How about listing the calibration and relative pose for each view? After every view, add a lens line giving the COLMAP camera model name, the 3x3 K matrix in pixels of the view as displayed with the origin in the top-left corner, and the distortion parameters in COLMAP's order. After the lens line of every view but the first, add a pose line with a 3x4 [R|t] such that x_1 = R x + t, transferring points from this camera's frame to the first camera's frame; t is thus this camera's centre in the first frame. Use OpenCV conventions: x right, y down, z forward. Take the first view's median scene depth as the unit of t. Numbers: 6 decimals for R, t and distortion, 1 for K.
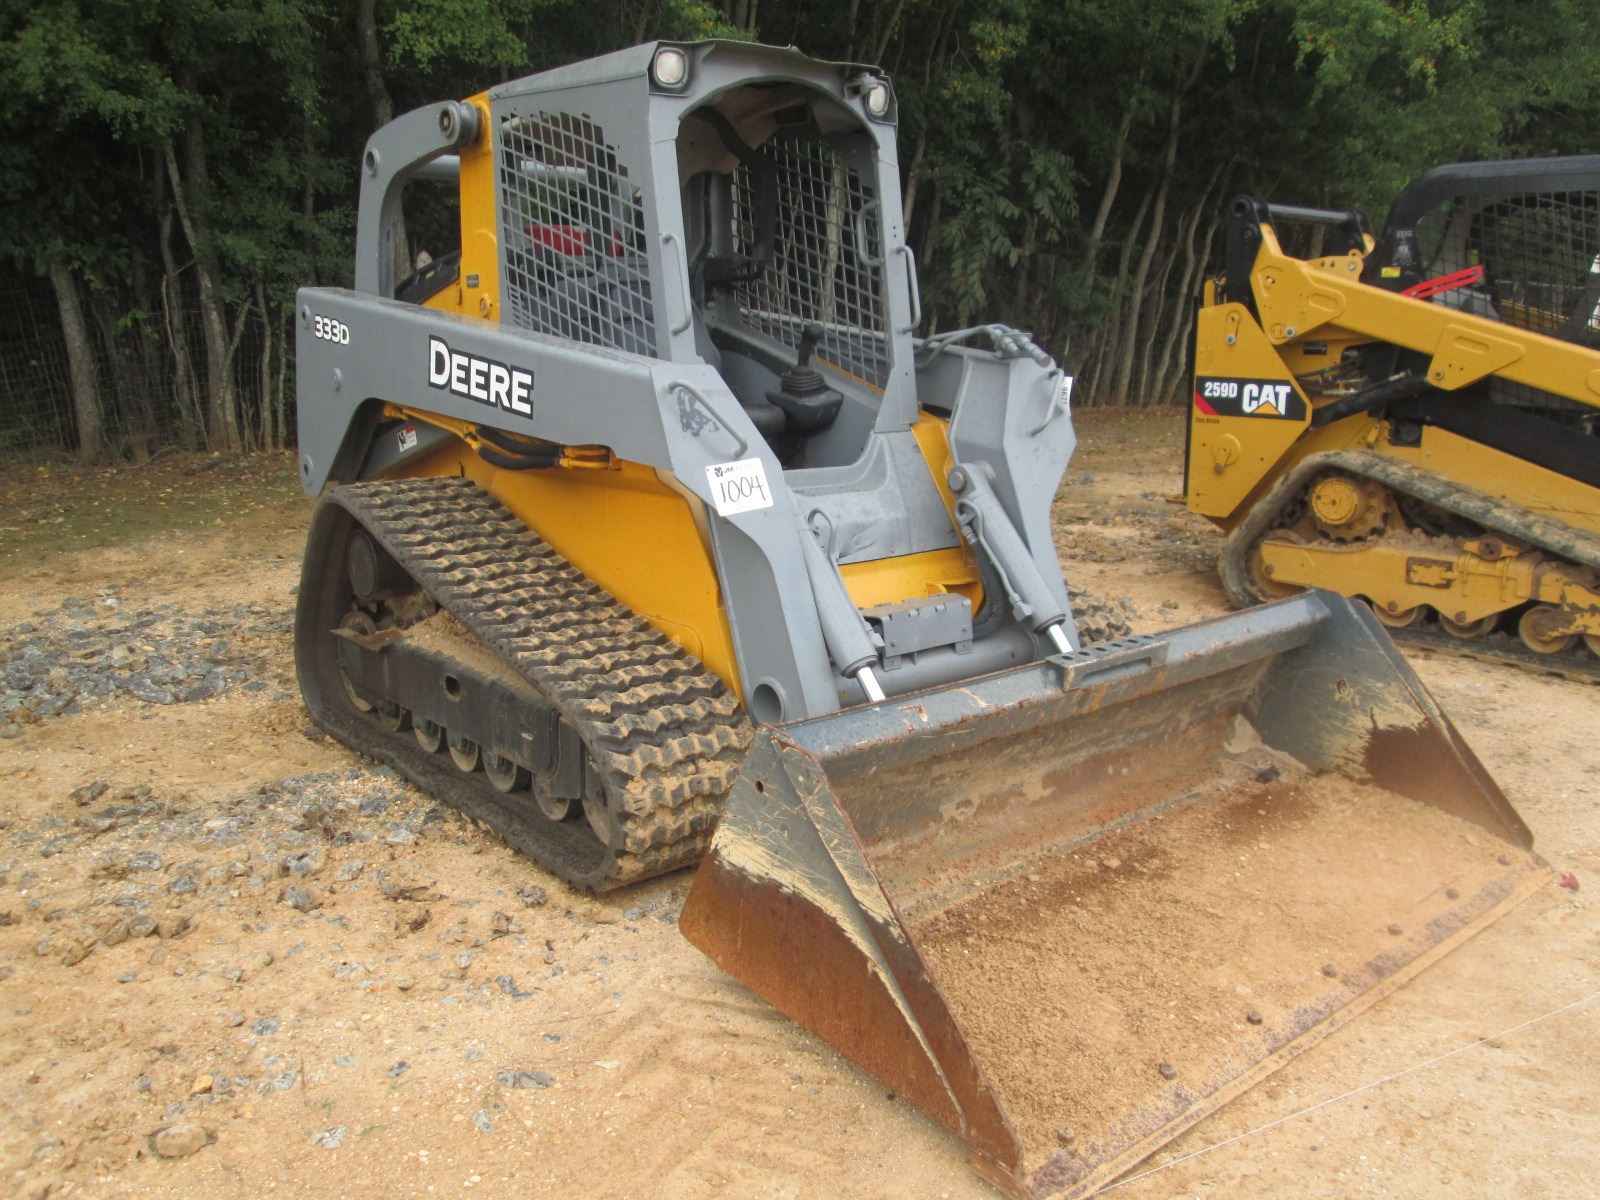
lens RADIAL K [[1321.7, 0, 777.5], [0, 1321.7, 645.9], [0, 0, 1]] dist [-0.009073, -0.005275]
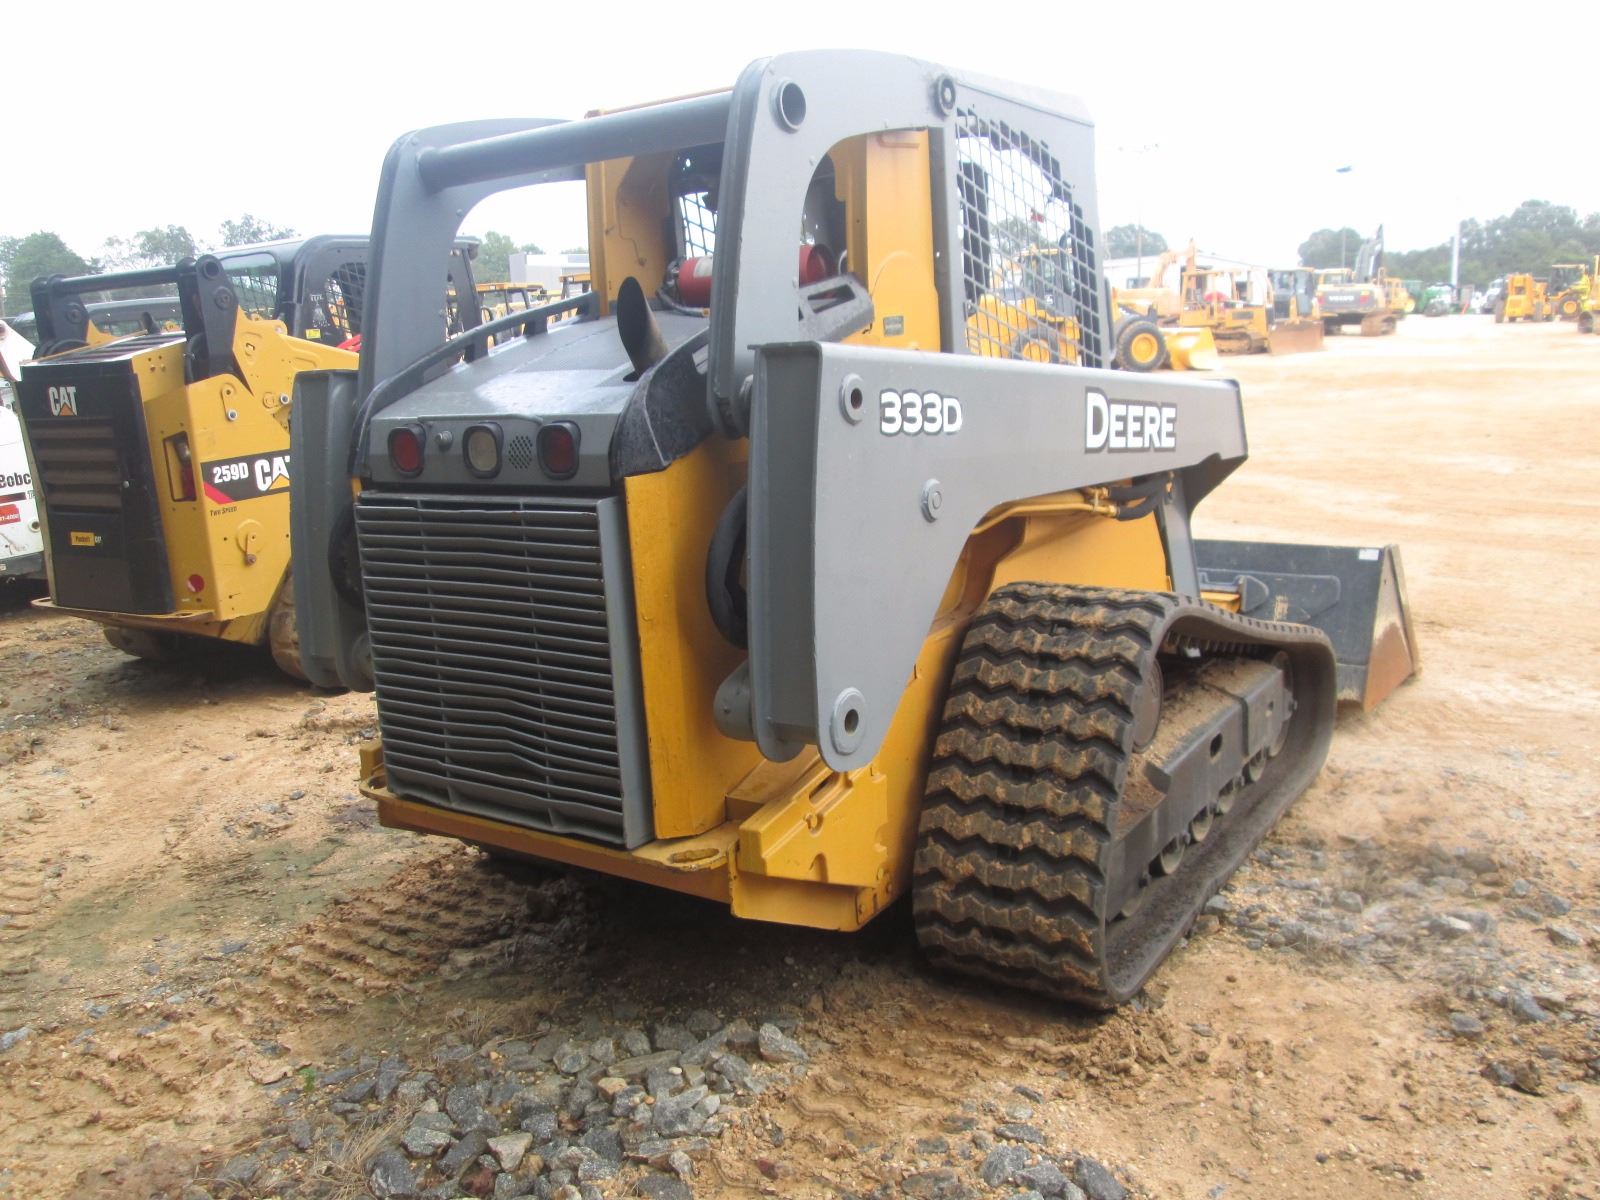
lens RADIAL K [[1339.6, 0, 796.5], [0, 1339.6, 678.2], [0, 0, 1]] dist [-0.087480, -0.003496]
pose [[-0.270488, -0.238952, 0.932597, -1.011963], [0.289754, 0.903585, 0.315558, -0.387763], [-0.918084, 0.355579, -0.175172, 1.395521]]
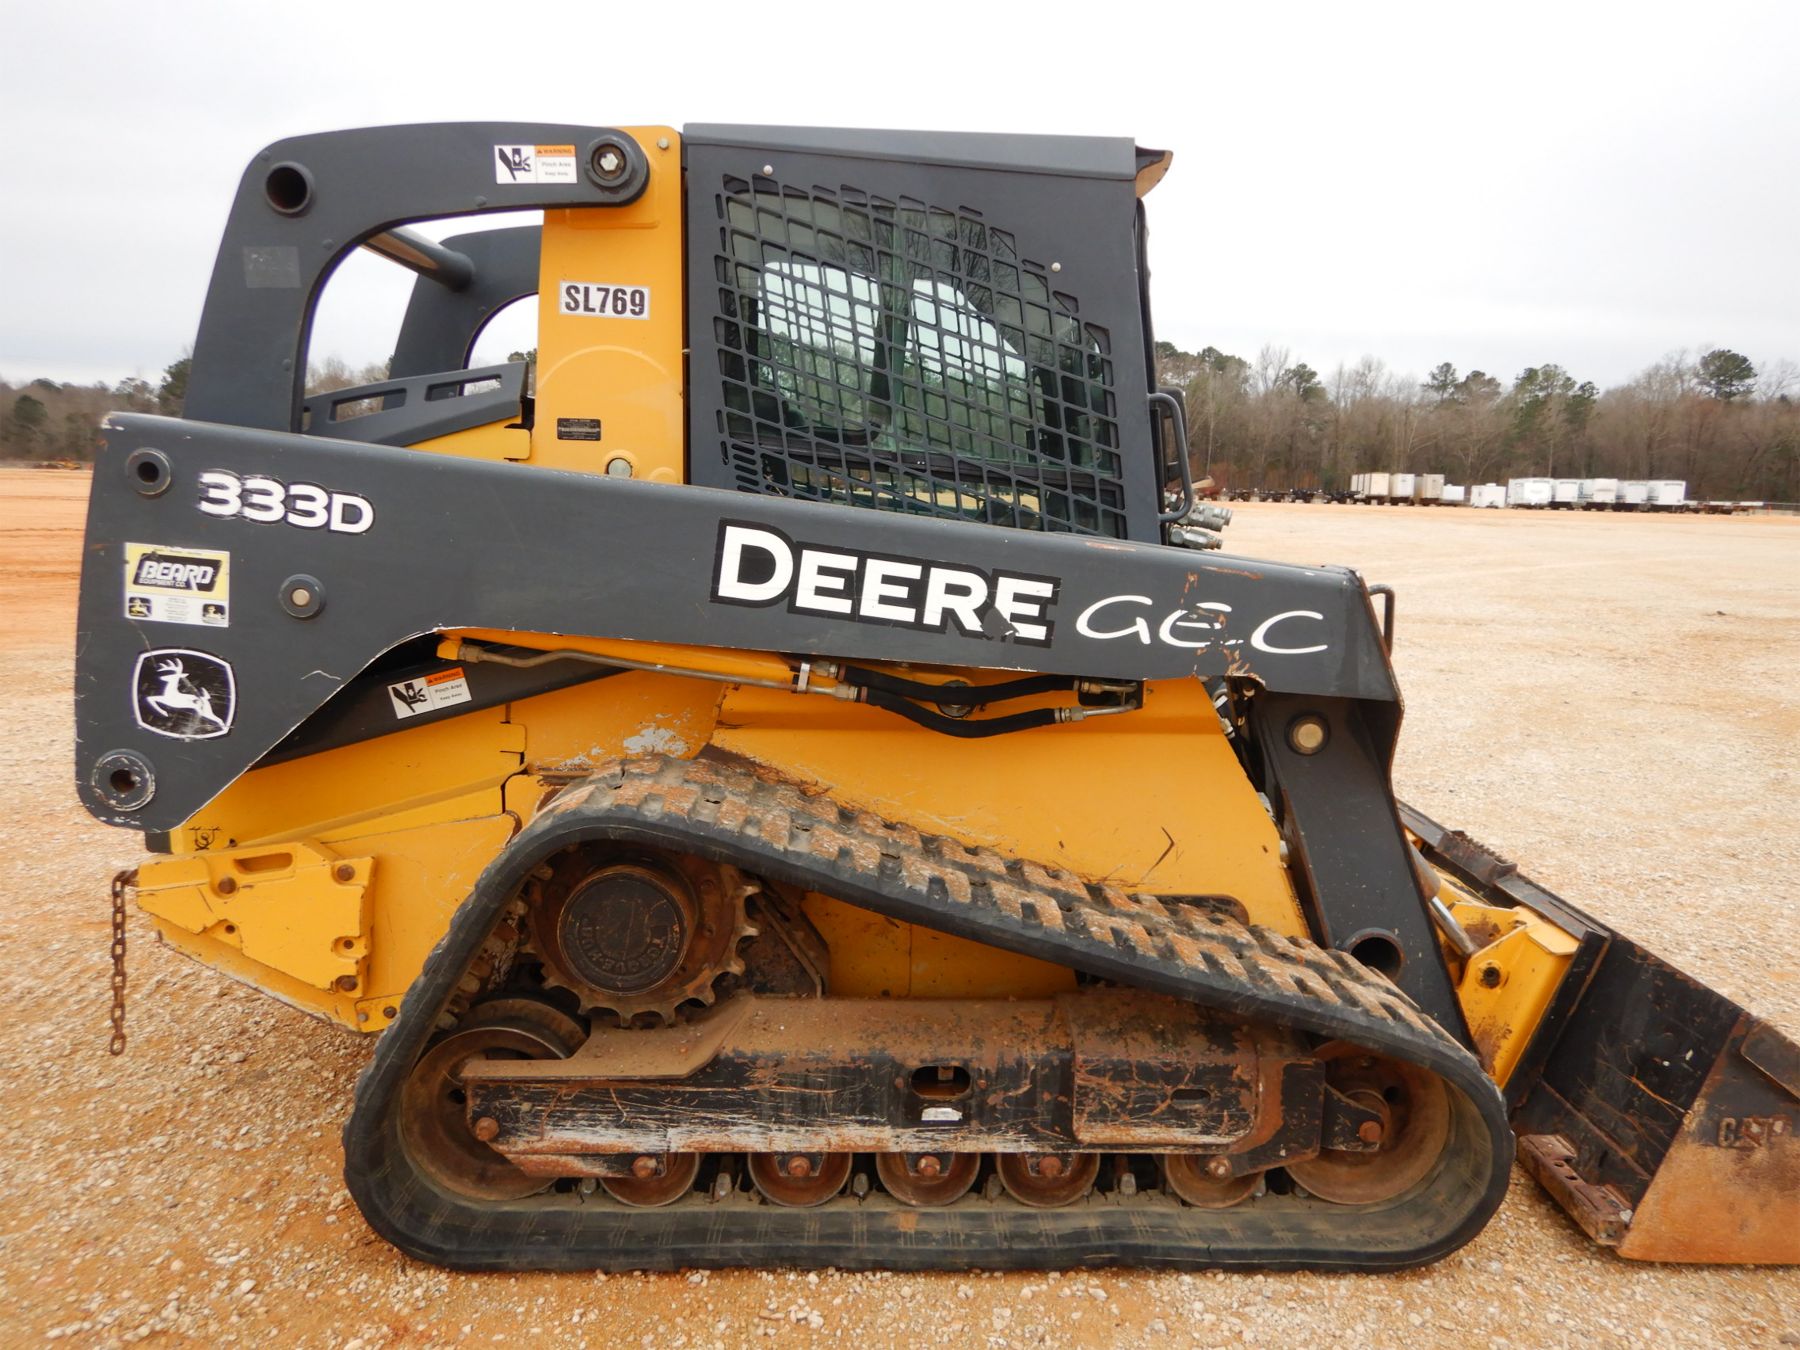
lens RADIAL K [[1317.3, 0, 924.6], [0, 1317.3, 681.0], [0, 0, 1]] dist [0.003371, 0.002096]
pose [[0.610220, -0.111784, 0.784306, -0.706672], [0.165768, 0.986097, 0.011571, -0.160266], [-0.774695, 0.122952, 0.620266, 0.586006]]
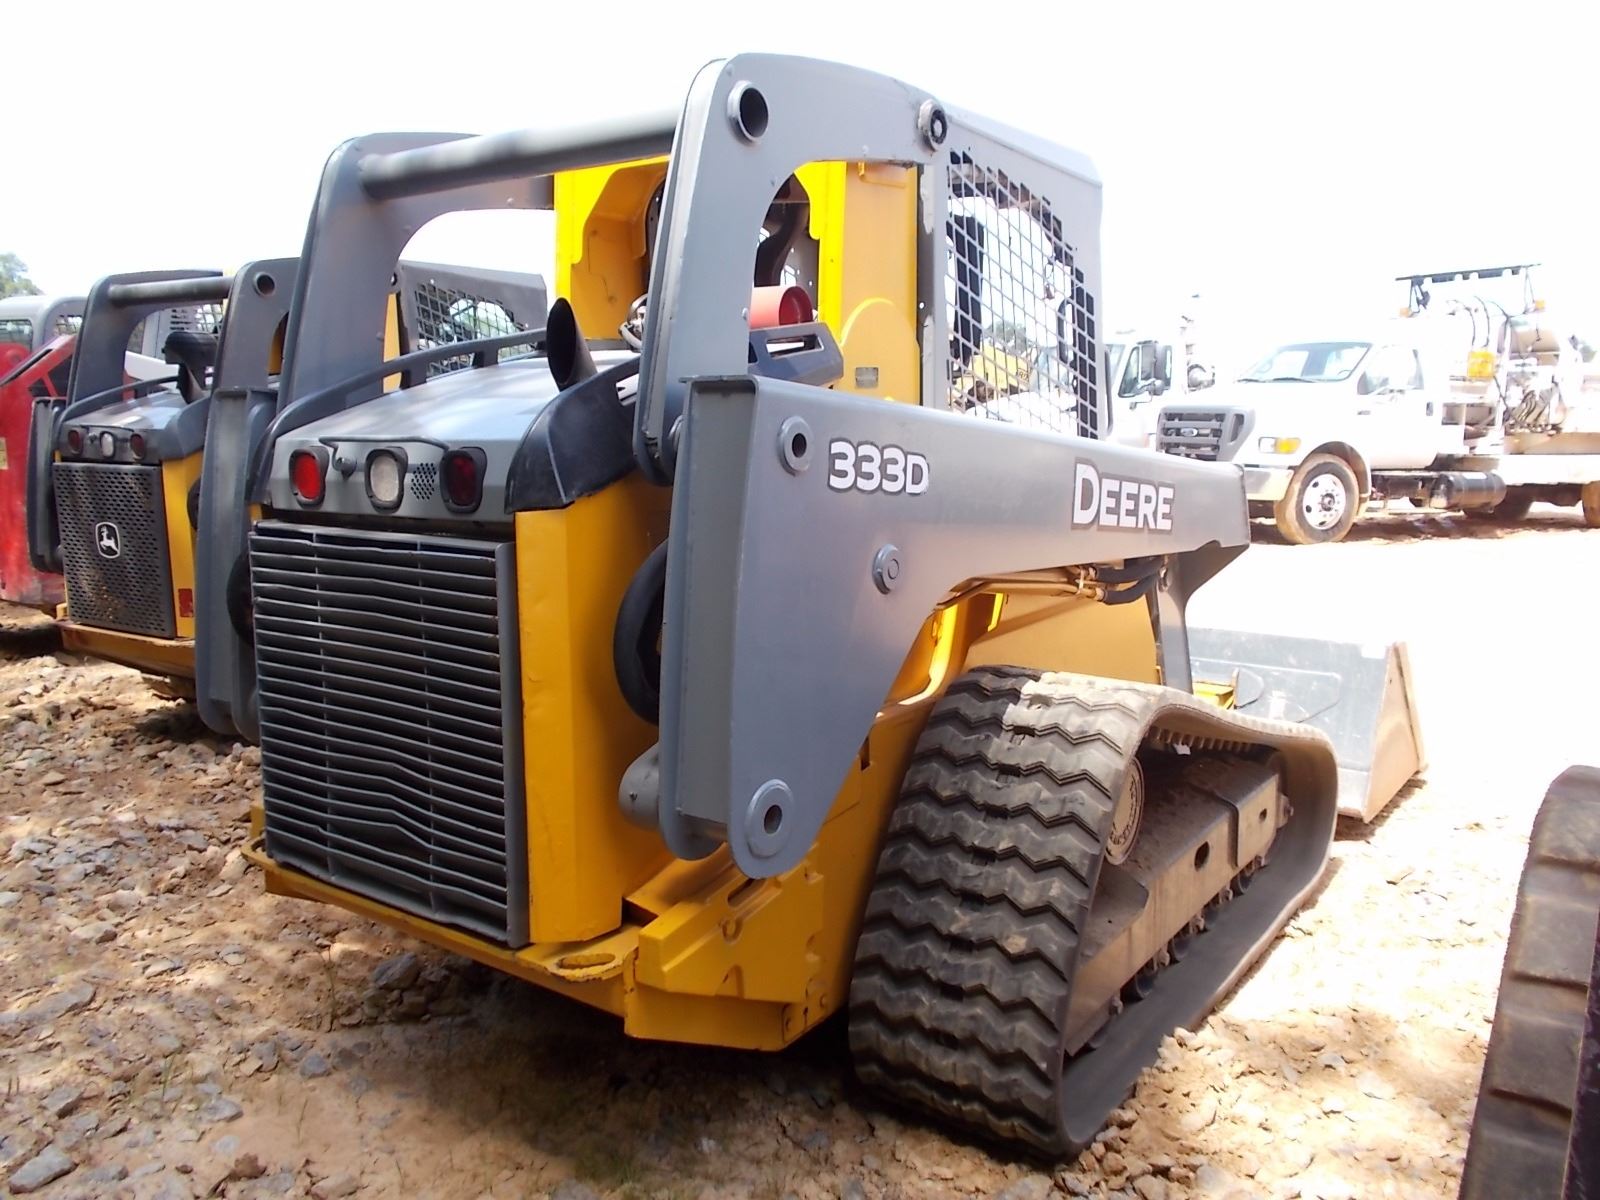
lens RADIAL K [[1265.2, 0, 793.6], [0, 1265.2, 639.6], [0, 0, 1]] dist [-0.043767, 0.004753]
pose [[-0.245602, -0.181344, 0.952257, -0.913010], [0.236494, 0.941454, 0.240282, -0.352364], [-0.940080, 0.284217, -0.188336, 1.338319]]
